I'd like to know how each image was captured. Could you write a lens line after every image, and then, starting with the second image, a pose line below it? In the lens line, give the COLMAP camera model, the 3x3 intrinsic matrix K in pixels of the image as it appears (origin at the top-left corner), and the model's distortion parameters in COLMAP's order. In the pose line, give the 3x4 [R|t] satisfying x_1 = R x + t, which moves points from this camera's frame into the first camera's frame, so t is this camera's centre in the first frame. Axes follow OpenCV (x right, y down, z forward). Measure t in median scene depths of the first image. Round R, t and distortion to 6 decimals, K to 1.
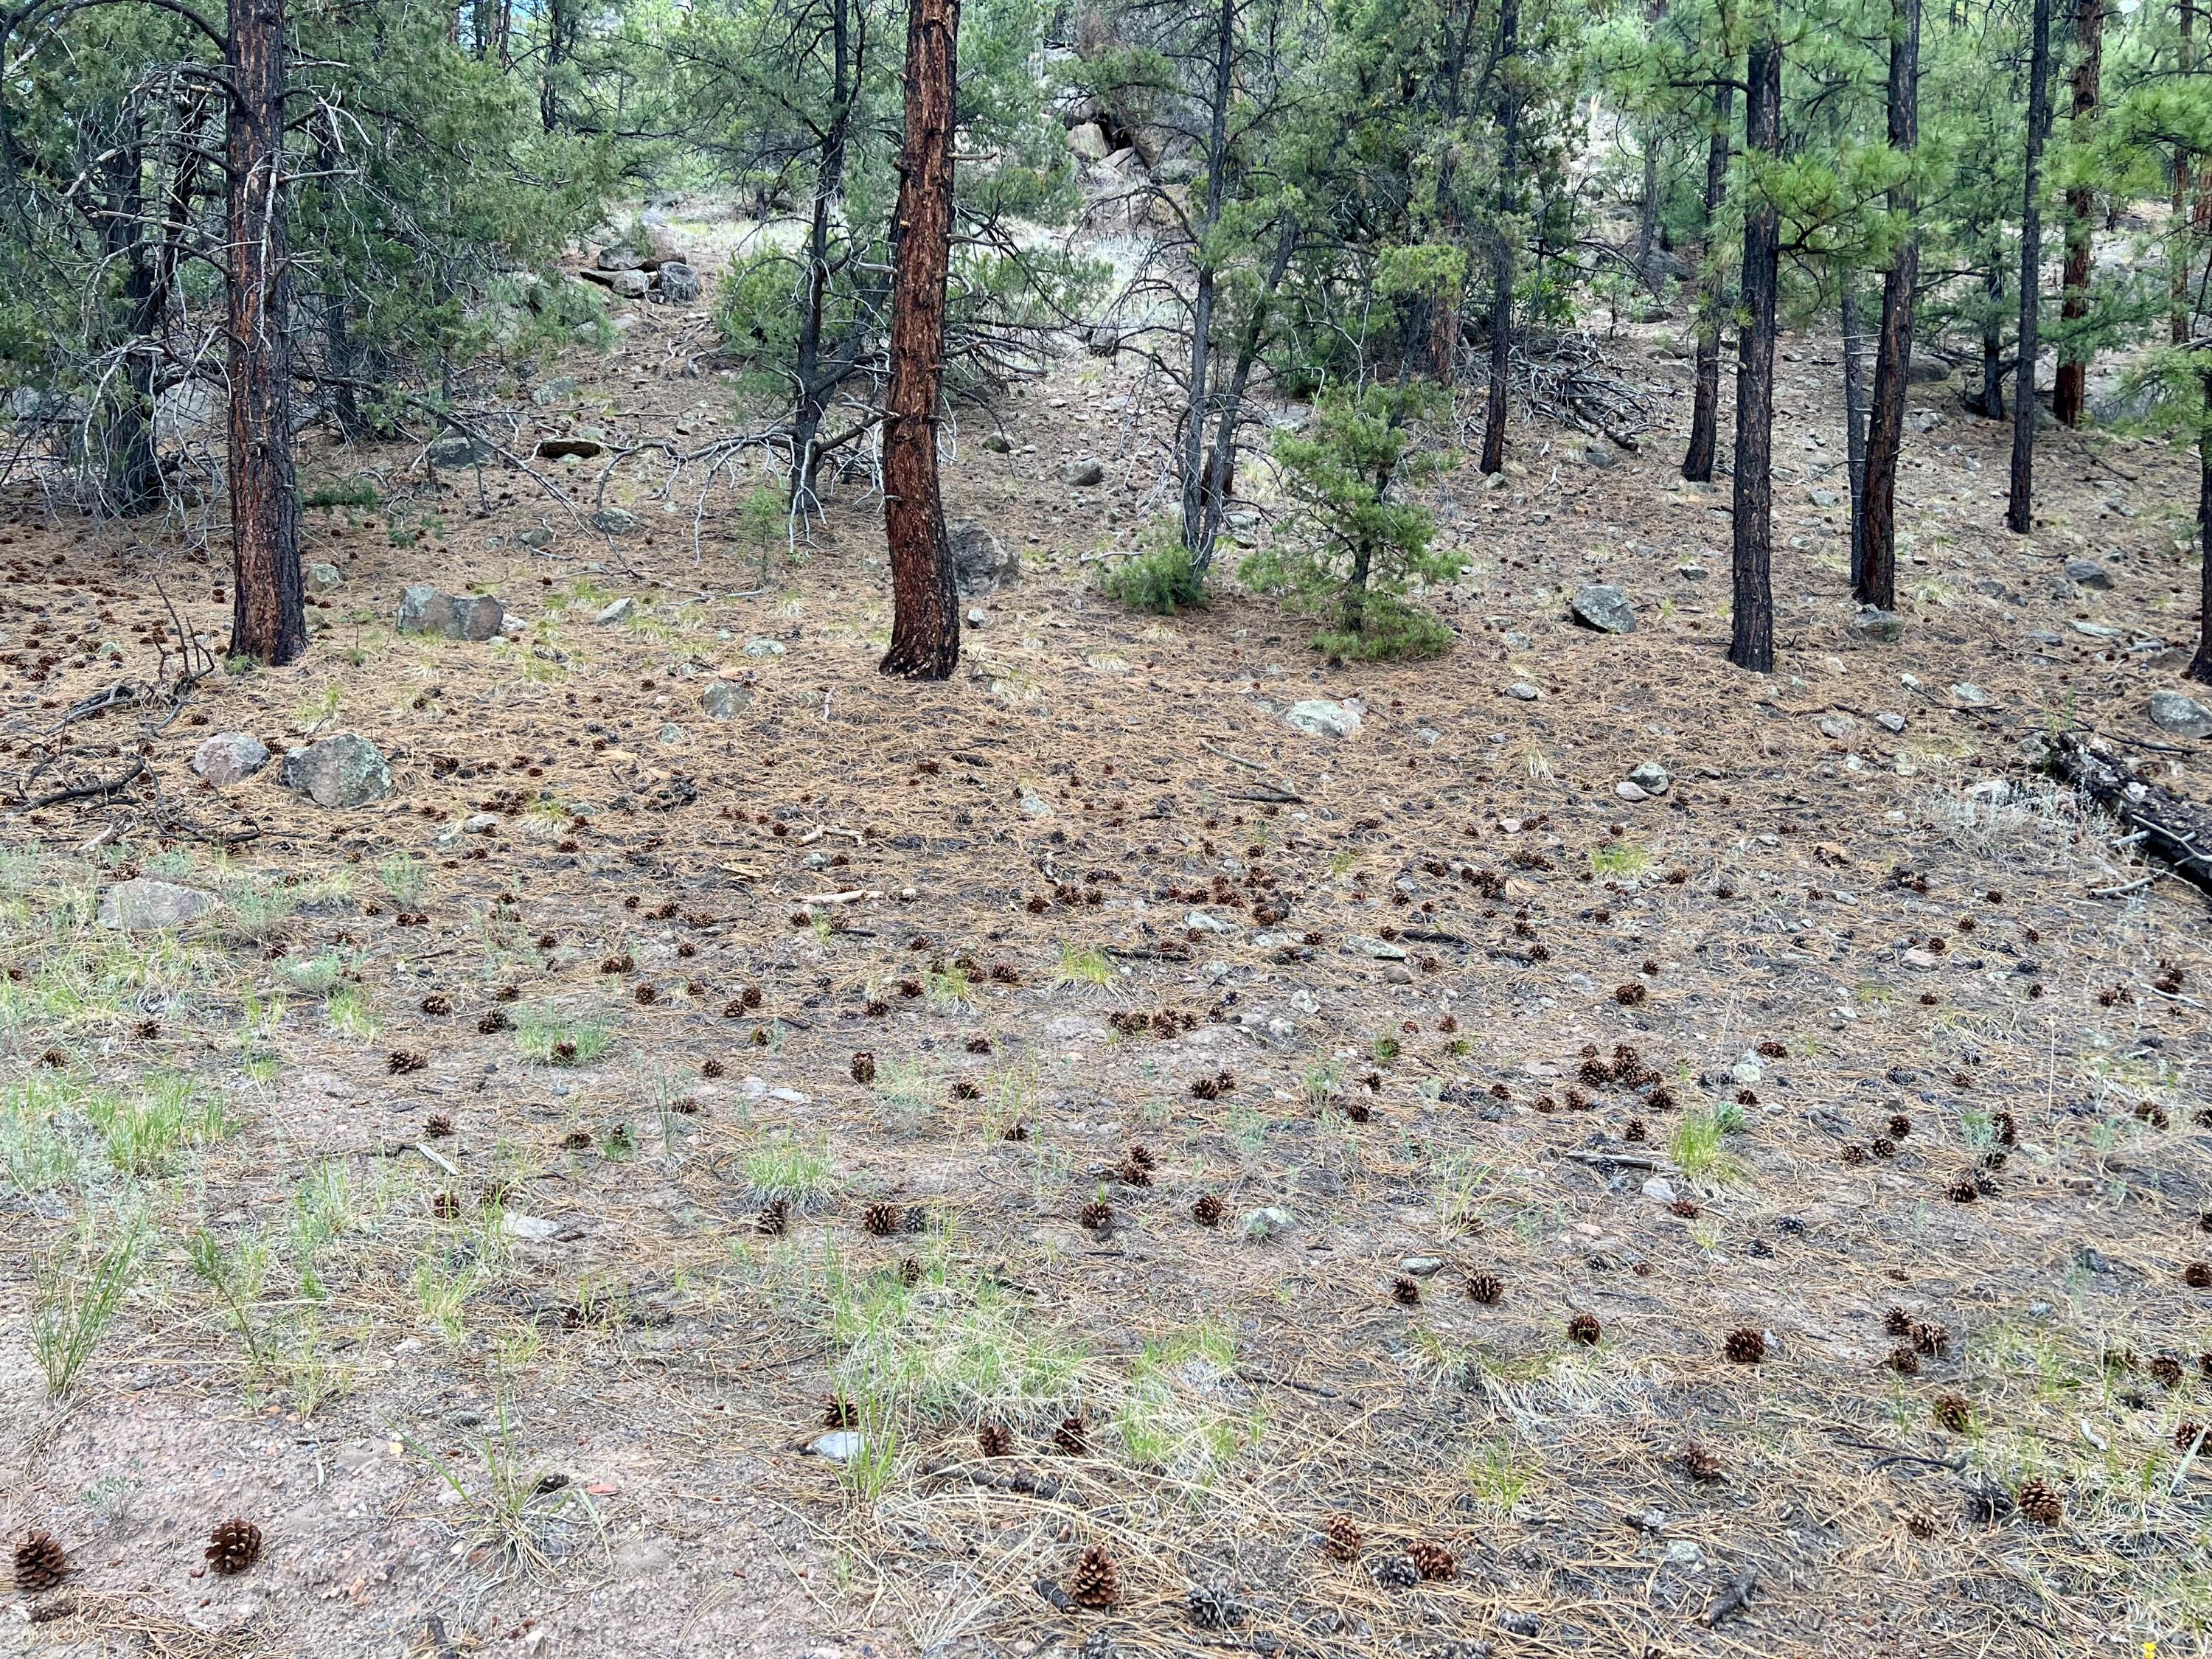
lens RADIAL K [[1574.1, 0, 1106.0], [0, 1574.1, 829.5], [0, 0, 1]] dist [0.003407, 0.000426]
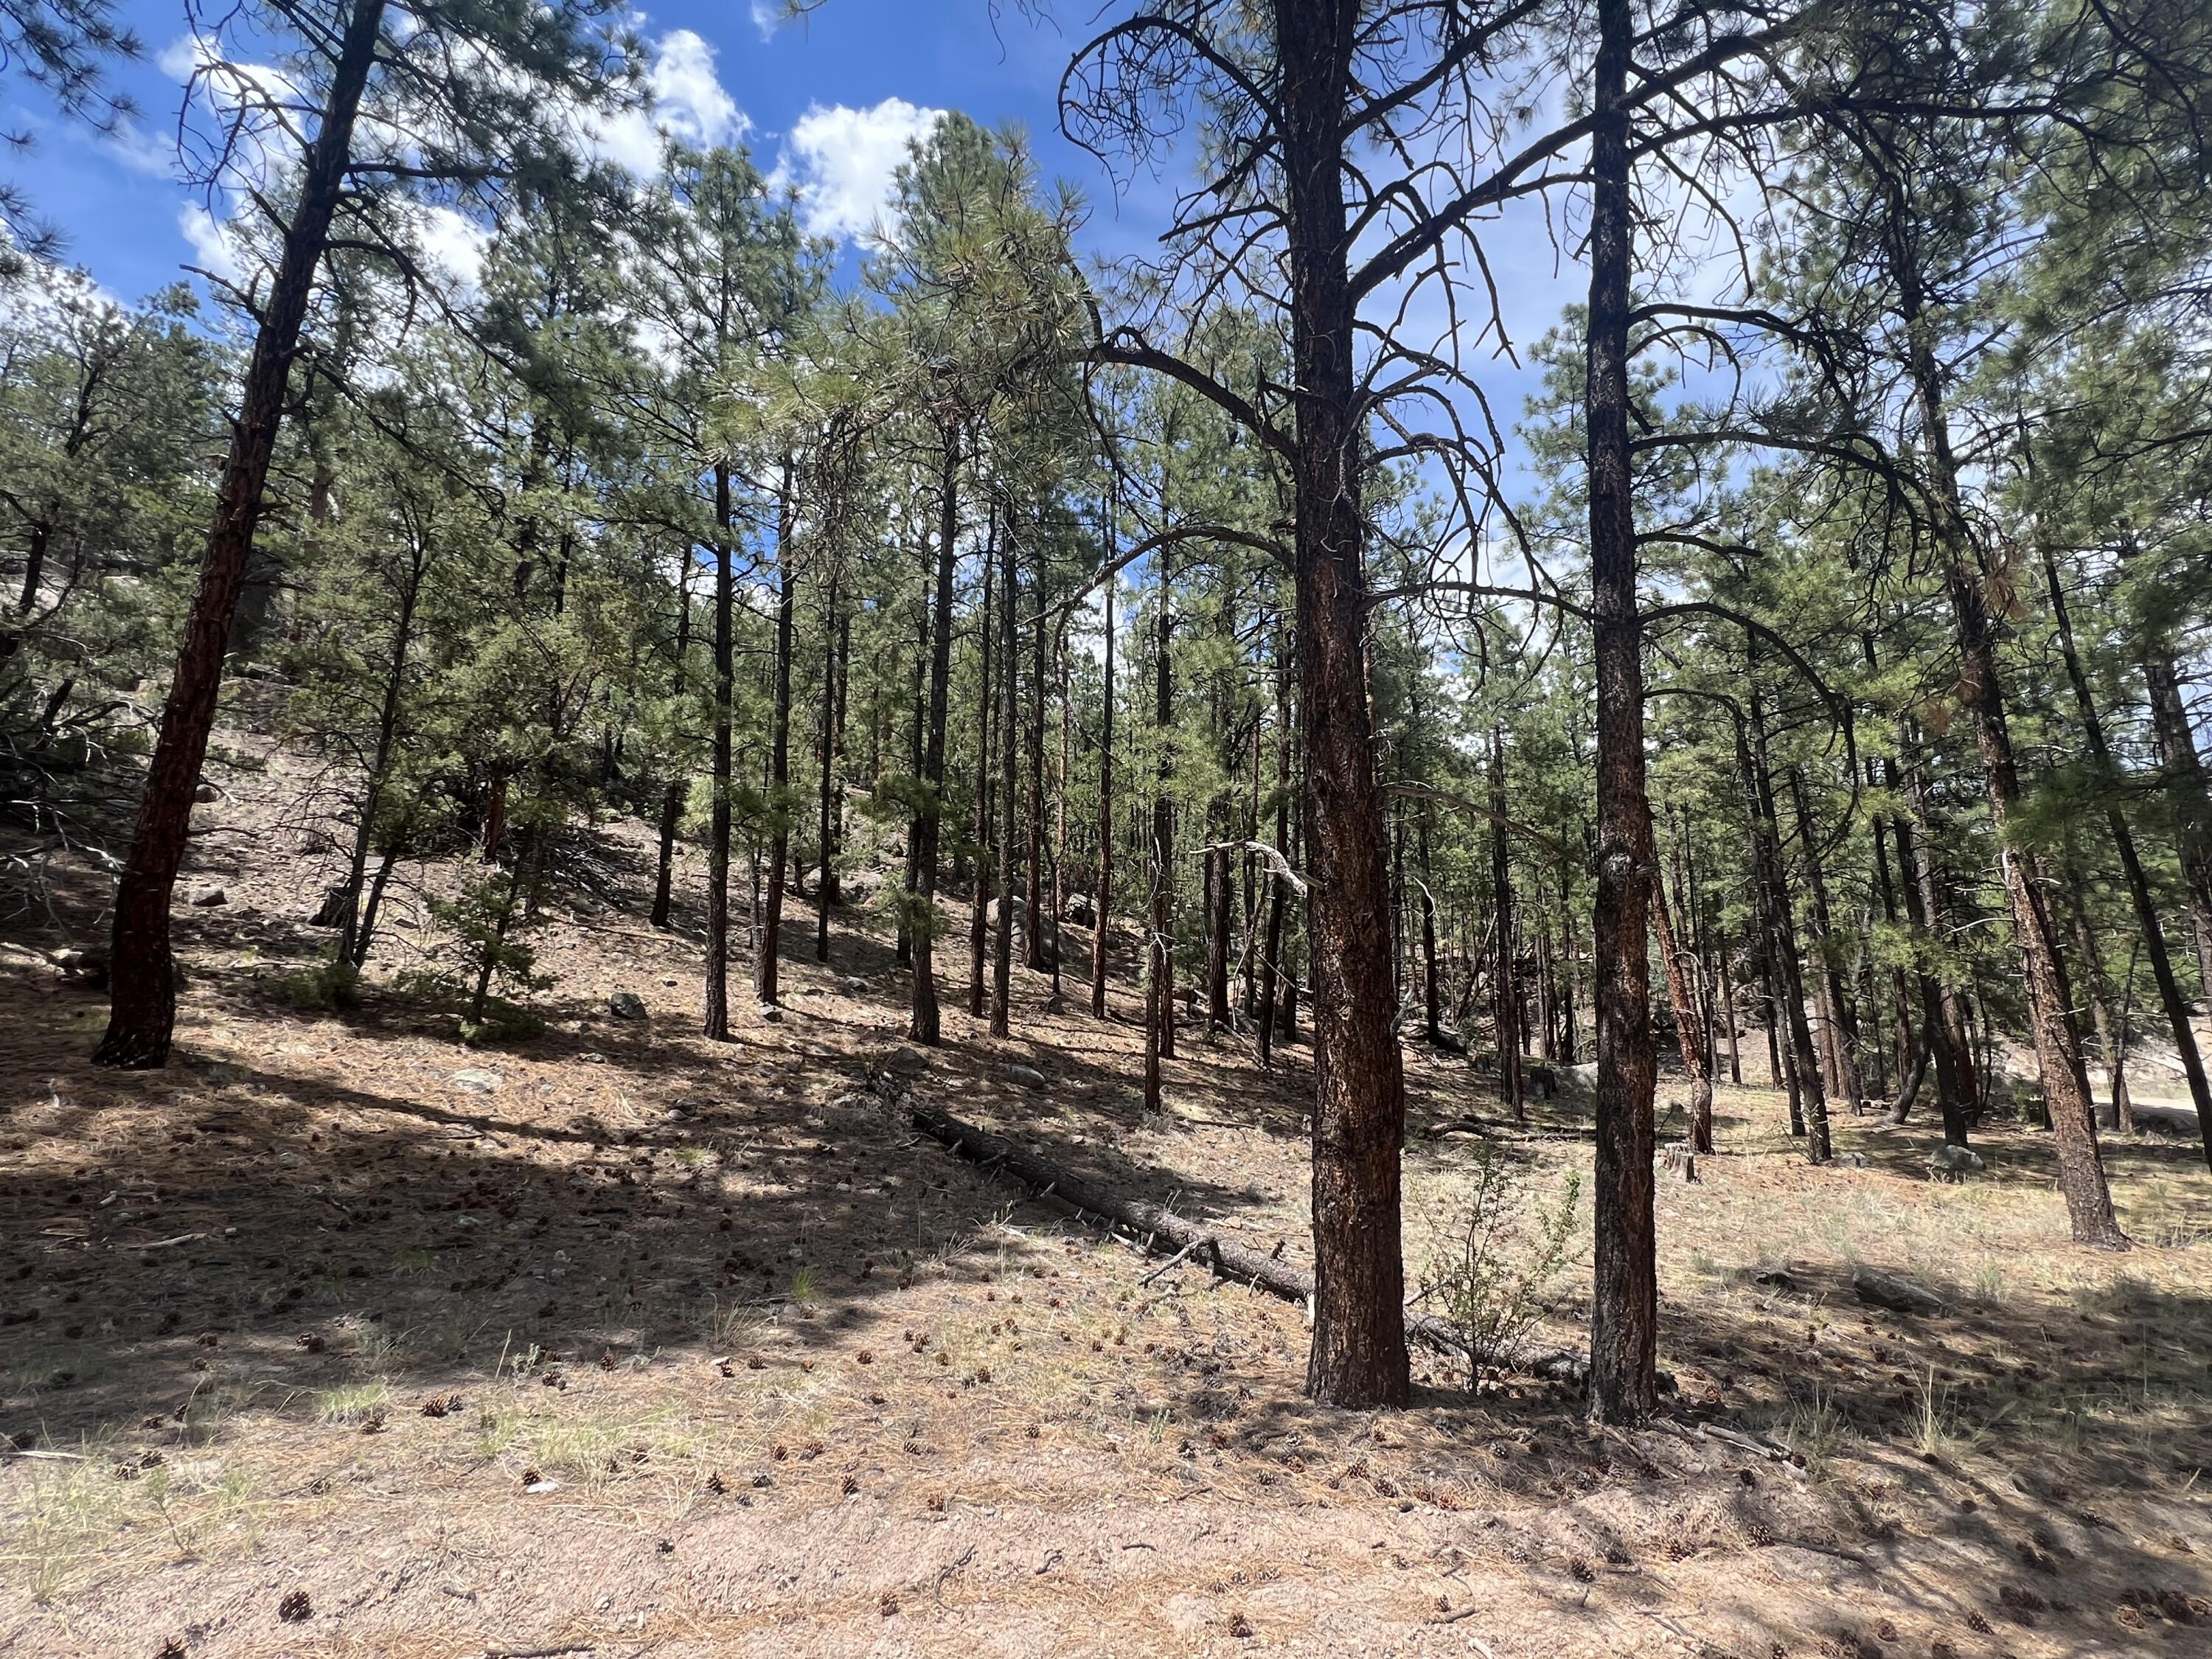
lens RADIAL K [[1044.4, 0, 1101.8], [0, 1044.4, 832.0], [0, 0, 1]] dist [-0.003743, 0.002594]
pose [[0.669865, 0.121355, 0.732499, -0.638310], [0.082969, 0.968139, -0.236269, -0.037997], [-0.737833, 0.219043, 0.638454, -0.463009]]
